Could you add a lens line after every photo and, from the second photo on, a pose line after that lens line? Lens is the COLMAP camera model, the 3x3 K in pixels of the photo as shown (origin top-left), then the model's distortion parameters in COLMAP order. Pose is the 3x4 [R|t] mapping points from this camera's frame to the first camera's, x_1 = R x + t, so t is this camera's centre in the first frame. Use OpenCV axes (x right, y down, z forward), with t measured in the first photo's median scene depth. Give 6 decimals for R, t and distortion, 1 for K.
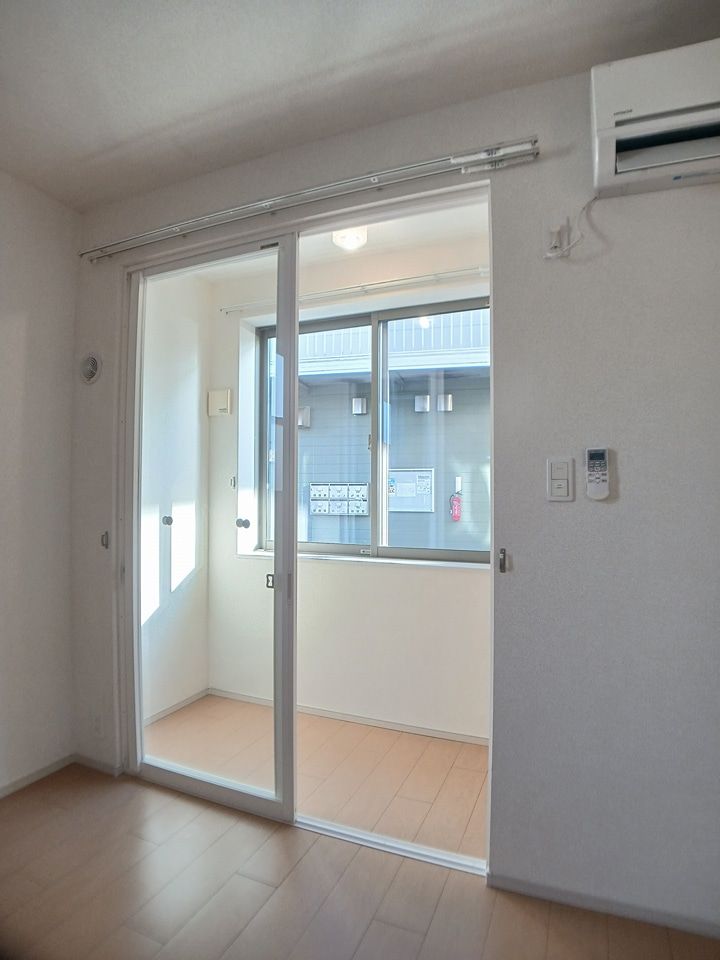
lens RADIAL K [[516.1, 0, 360.0], [0, 516.1, 480.0], [0, 0, 1]] dist [-0.091375, -0.000159]
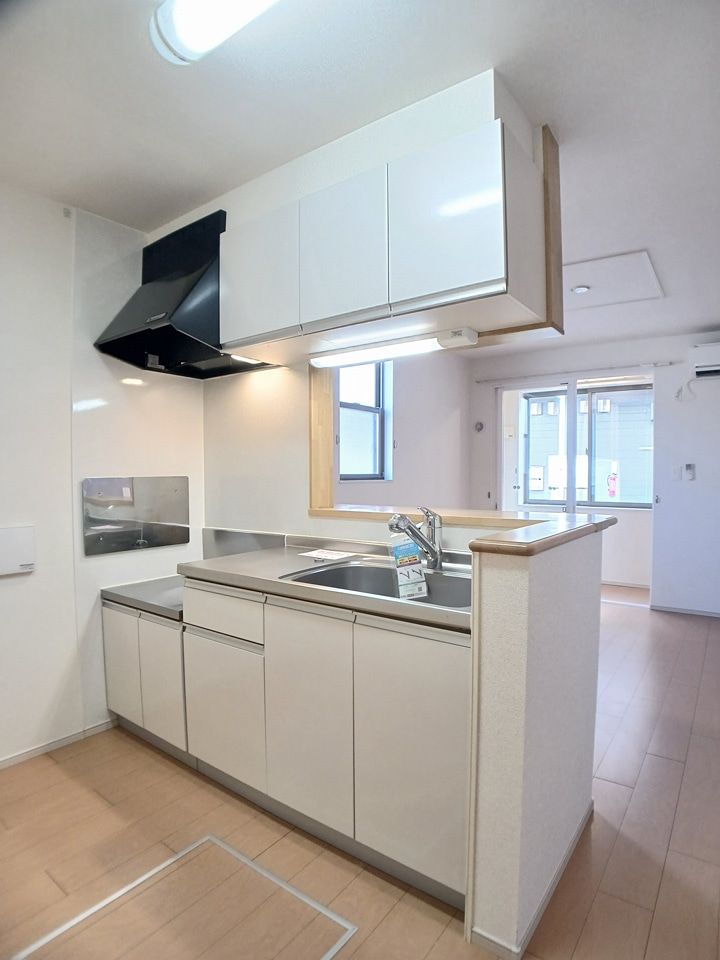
lens RADIAL K [[520.3, 0, 360.0], [0, 520.3, 480.0], [0, 0, 1]] dist [-0.064373, -0.000596]
pose [[0.972133, 0.000543, -0.234431, -0.531766], [0.009727, 0.999043, 0.042652, -0.076740], [0.234229, -0.043743, 0.971197, -1.727654]]
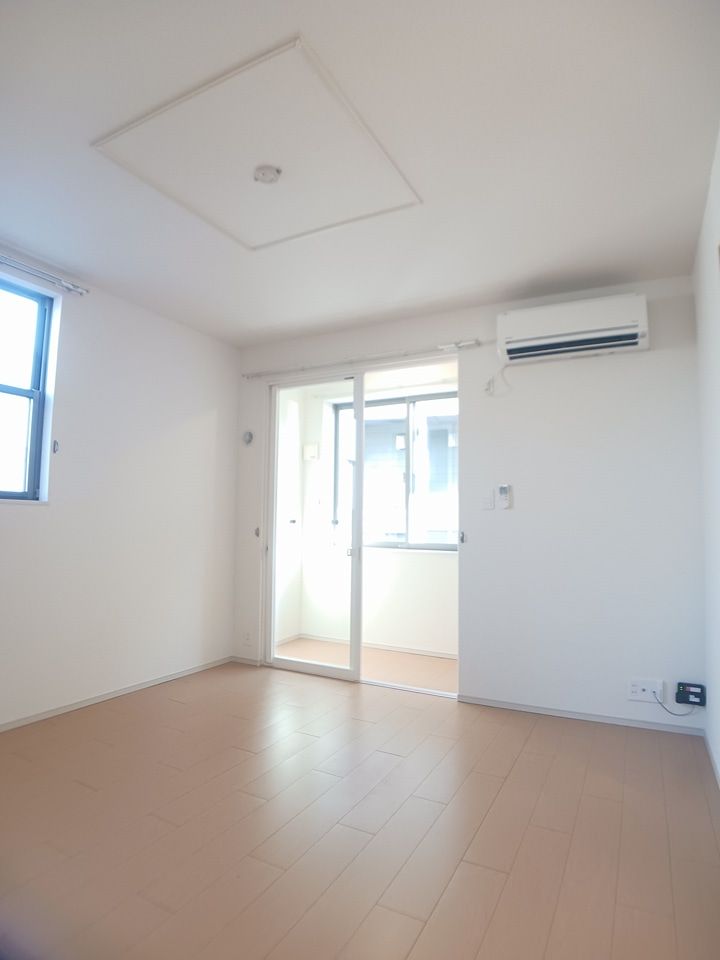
lens RADIAL K [[516.1, 0, 360.0], [0, 516.1, 480.0], [0, 0, 1]] dist [-0.091375, -0.000159]
pose [[0.996086, 0.001216, -0.088381, 0.032053], [-0.005503, 0.998819, -0.048268, 0.018437], [0.088218, 0.048565, 0.994917, -0.845929]]
